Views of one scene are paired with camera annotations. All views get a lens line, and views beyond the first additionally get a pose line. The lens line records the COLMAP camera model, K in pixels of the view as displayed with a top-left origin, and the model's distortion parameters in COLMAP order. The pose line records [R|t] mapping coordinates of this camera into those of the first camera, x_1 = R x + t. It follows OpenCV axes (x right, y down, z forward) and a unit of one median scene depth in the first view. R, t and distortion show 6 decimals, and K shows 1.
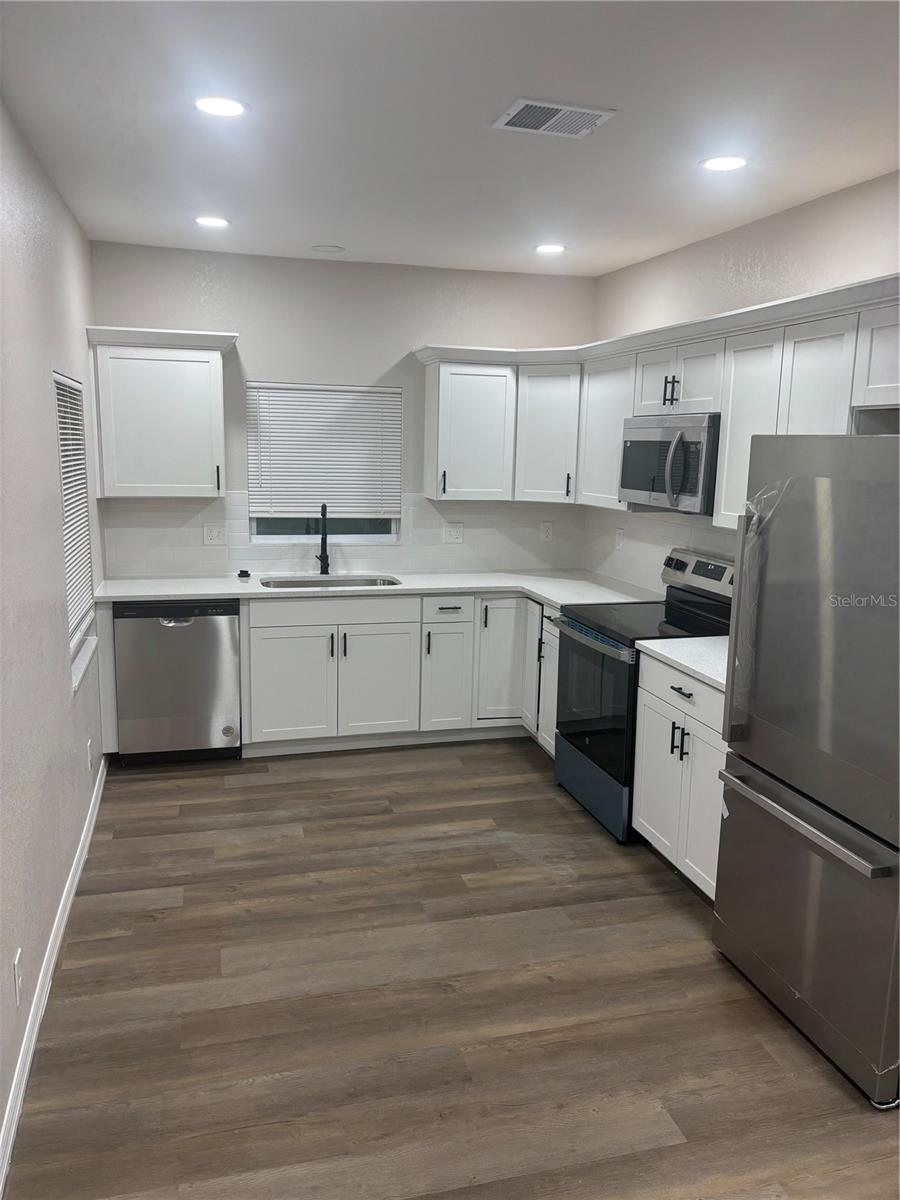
lens RADIAL K [[908.2, 0, 447.0], [0, 908.2, 594.9], [0, 0, 1]] dist [0.082316, -0.102652]
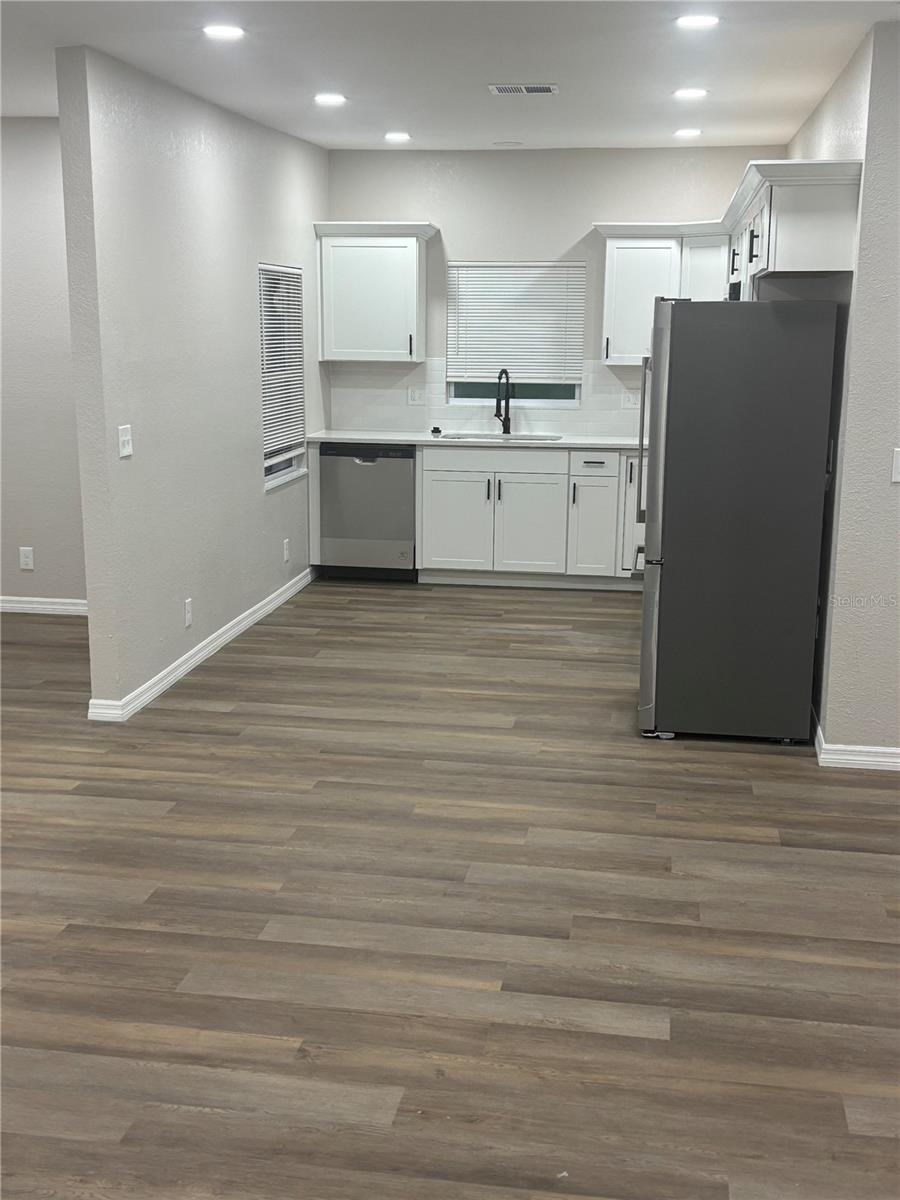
lens RADIAL K [[1371.3, 0, 447.0], [0, 1371.3, 599.8], [0, 0, 1]] dist [0.186814, -0.553701]
pose [[0.911704, 0.073388, -0.404240, 0.532748], [-0.061191, 0.997198, 0.043028, 0.120709], [0.406265, -0.014493, 0.913640, -0.616090]]
